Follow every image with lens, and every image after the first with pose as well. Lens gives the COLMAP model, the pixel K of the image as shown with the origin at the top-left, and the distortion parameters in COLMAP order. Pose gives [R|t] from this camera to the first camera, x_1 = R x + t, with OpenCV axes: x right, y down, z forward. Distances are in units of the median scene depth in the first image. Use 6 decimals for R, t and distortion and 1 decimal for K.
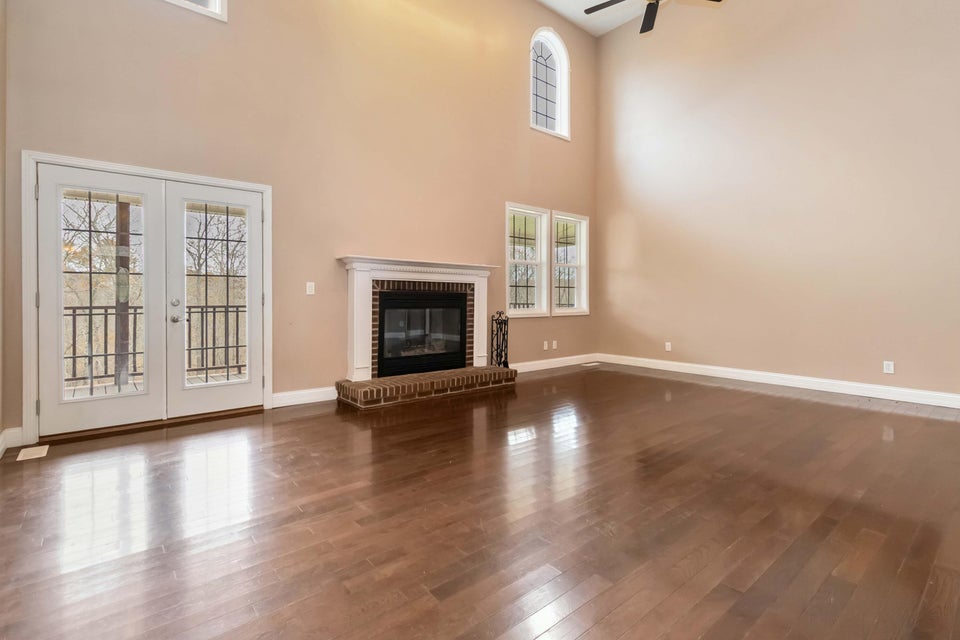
lens RADIAL K [[444.3, 0, 483.8], [0, 444.3, 301.3], [0, 0, 1]] dist [-0.000764, -0.000211]
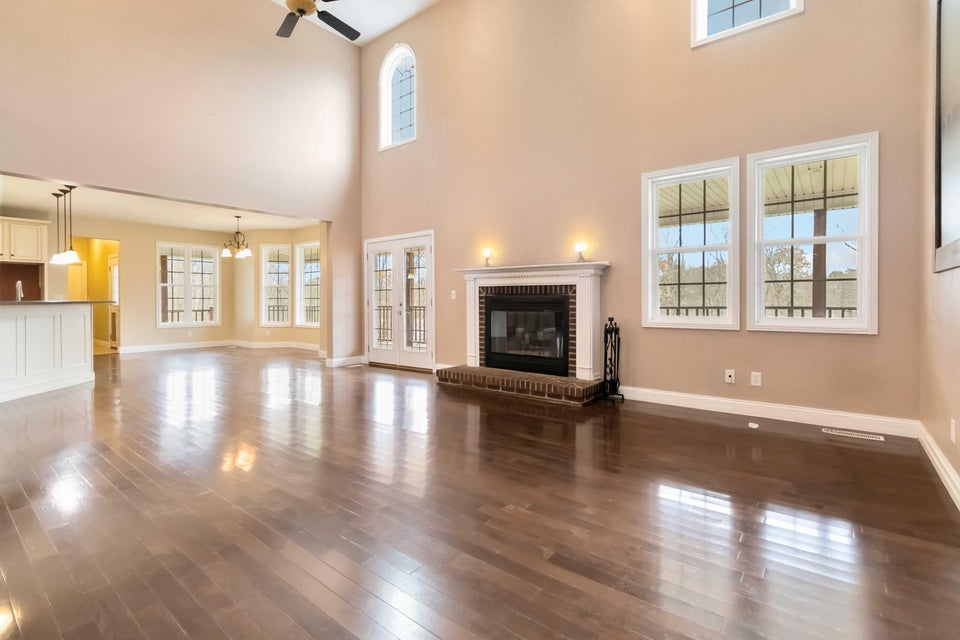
lens RADIAL K [[444.3, 0, 483.8], [0, 444.3, 301.3], [0, 0, 1]] dist [-0.000764, -0.000211]
pose [[0.212076, 0.000684, -0.977253, 0.921126], [-0.002038, 0.999998, 0.000257, -0.007662], [0.977251, 0.001937, 0.212077, 0.716364]]
